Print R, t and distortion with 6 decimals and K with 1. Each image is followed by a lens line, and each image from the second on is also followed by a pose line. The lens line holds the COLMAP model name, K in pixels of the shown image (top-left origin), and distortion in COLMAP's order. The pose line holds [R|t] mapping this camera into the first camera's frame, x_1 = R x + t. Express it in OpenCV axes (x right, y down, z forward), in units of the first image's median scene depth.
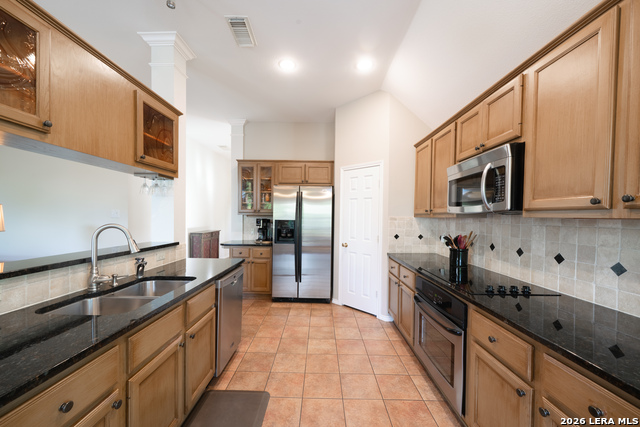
lens RADIAL K [[252.3, 0, 320.3], [0, 252.3, 220.0], [0, 0, 1]] dist [-0.002973, -0.000547]
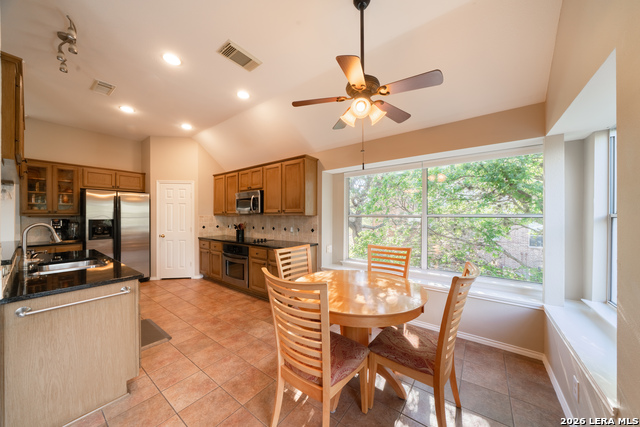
lens RADIAL K [[218.2, 0, 320.4], [0, 218.2, 216.3], [0, 0, 1]] dist [-0.006047, 0.000034]
pose [[0.591594, -0.017065, 0.806056, -0.455556], [0.019996, 0.999779, 0.006490, -0.001534], [-0.805988, 0.012278, 0.591804, -0.553659]]
